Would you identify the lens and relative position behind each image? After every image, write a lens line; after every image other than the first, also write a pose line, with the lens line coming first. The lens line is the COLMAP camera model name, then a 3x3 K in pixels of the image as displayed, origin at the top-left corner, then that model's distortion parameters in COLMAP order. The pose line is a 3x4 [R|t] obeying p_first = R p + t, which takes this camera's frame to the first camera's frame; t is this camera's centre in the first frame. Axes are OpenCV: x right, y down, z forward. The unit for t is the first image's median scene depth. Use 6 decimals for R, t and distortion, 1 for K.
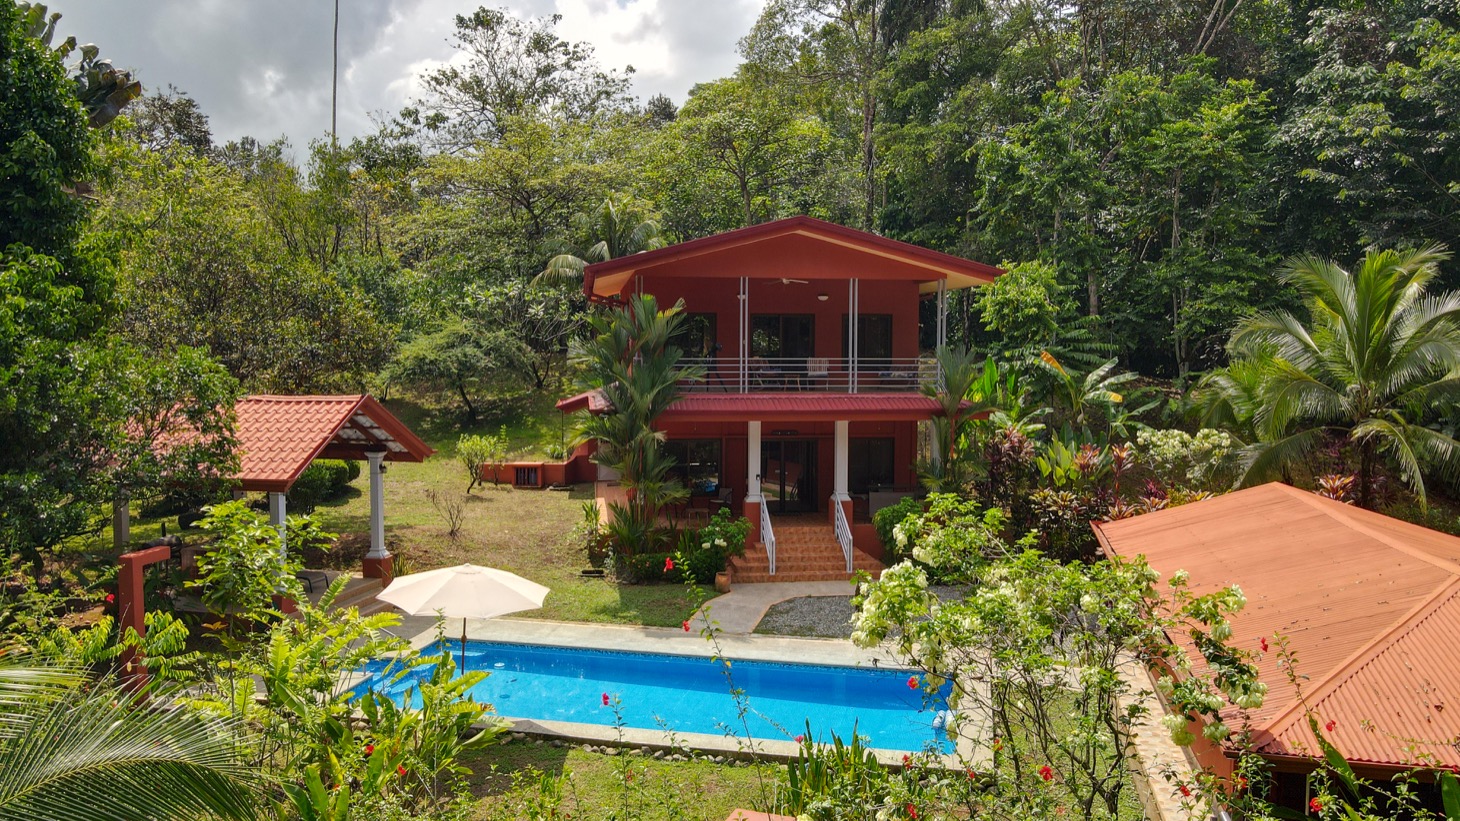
lens RADIAL K [[1080.5, 0, 725.8], [0, 1080.5, 411.4], [0, 0, 1]] dist [-0.007281, 0.037403]
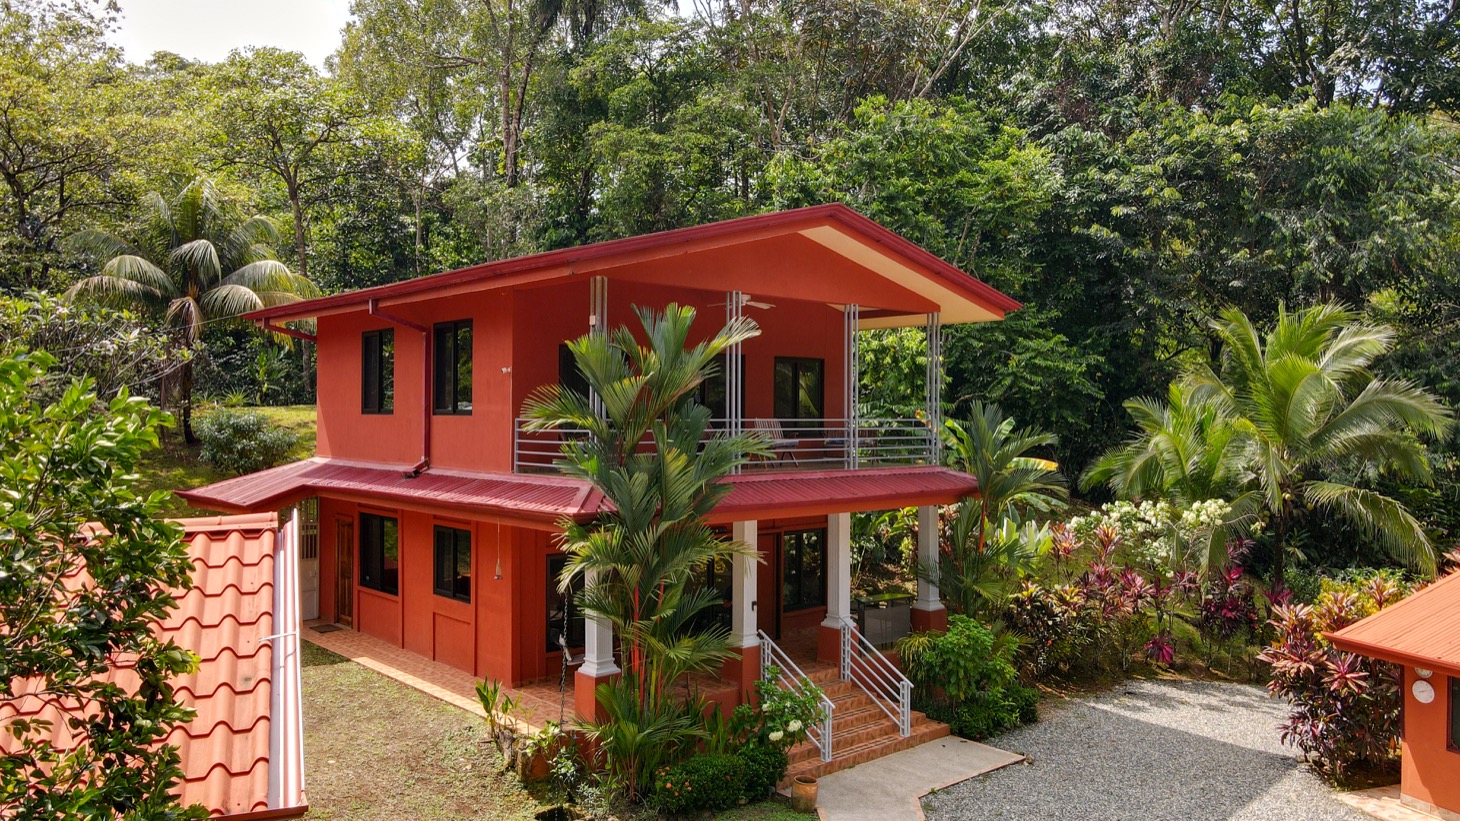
lens RADIAL K [[1080.5, 0, 734.2], [0, 1080.5, 405.6], [0, 0, 1]] dist [-0.007281, 0.037403]
pose [[0.823358, 0.004752, 0.567503, -0.338325], [0.031064, 0.998088, -0.053427, -0.022677], [-0.566672, 0.061618, 0.821636, 0.468130]]
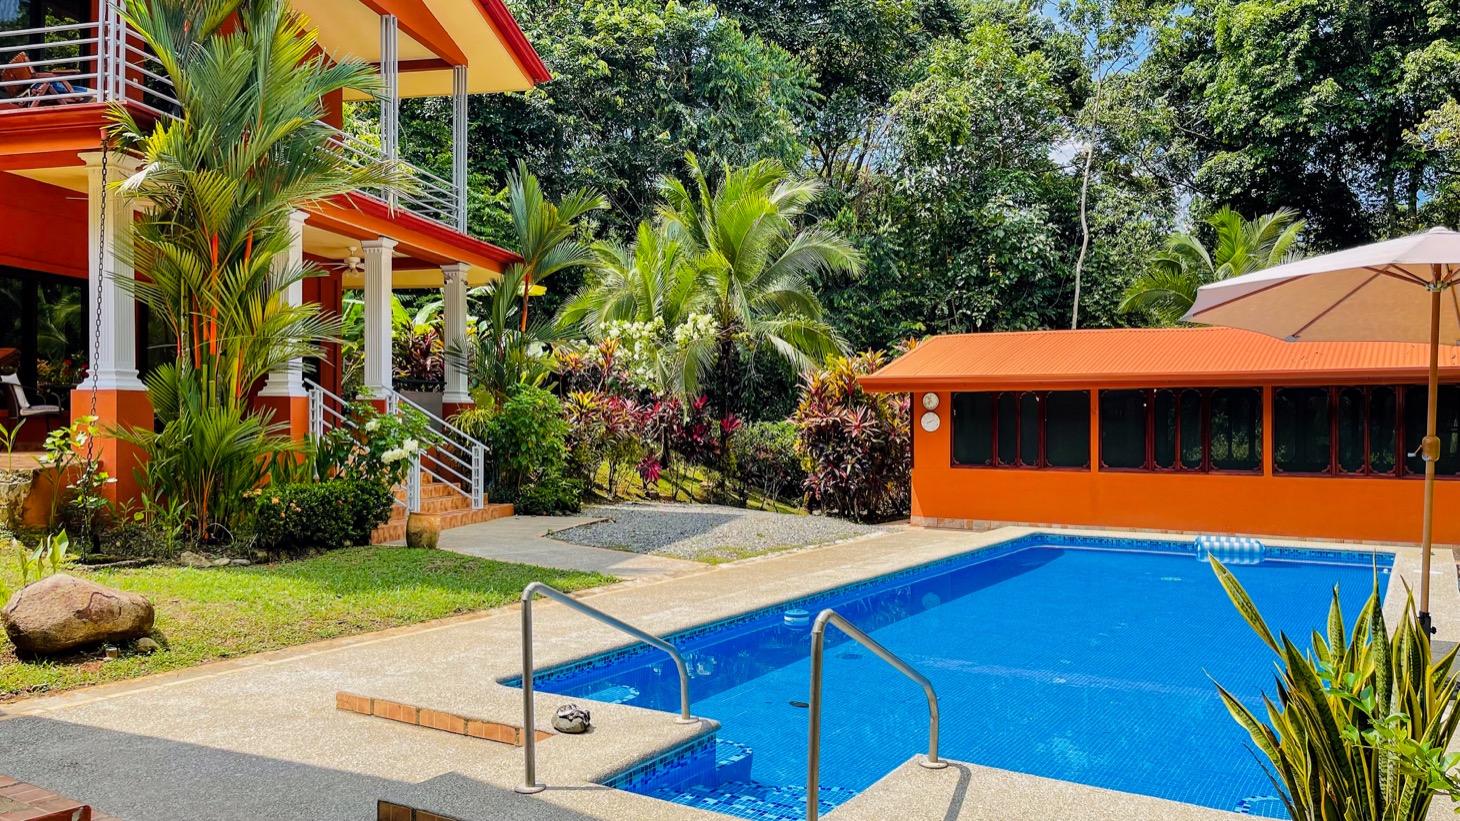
lens RADIAL K [[1104.0, 0, 729.1], [0, 1104.0, 417.2], [0, 0, 1]] dist [0.026134, -0.009217]
pose [[0.328315, 0.004244, 0.944559, -0.380834], [0.058329, 0.997990, -0.024758, 0.116465], [-0.942766, 0.063223, 0.327407, 0.640890]]
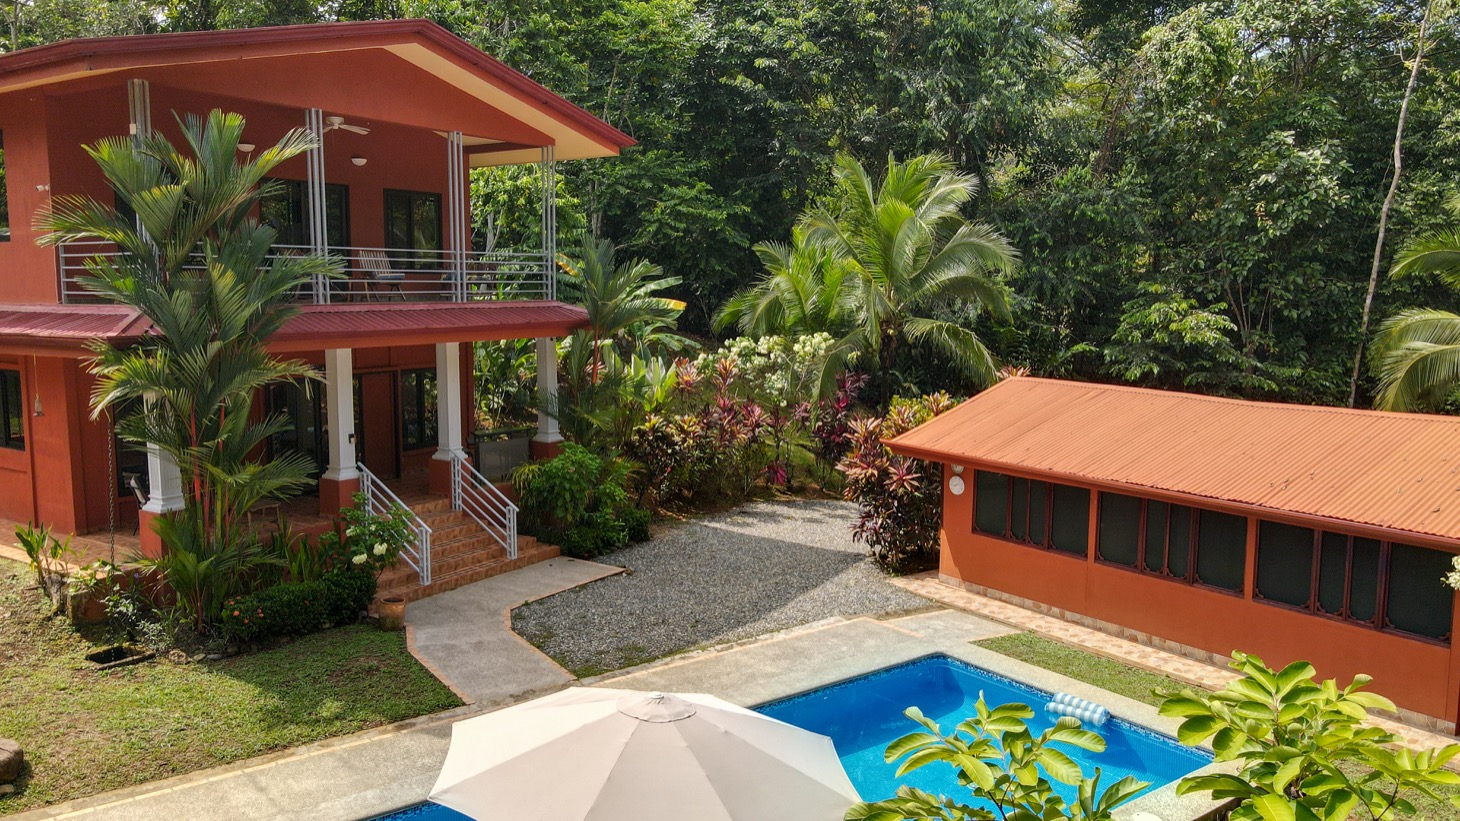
lens RADIAL K [[1080.5, 0, 733.7], [0, 1080.5, 402.8], [0, 0, 1]] dist [-0.007281, 0.037403]
pose [[0.647722, -0.084556, 0.757170, -0.295164], [0.043808, 0.996311, 0.073787, 0.004155], [-0.760616, -0.014624, 0.649037, 0.418707]]
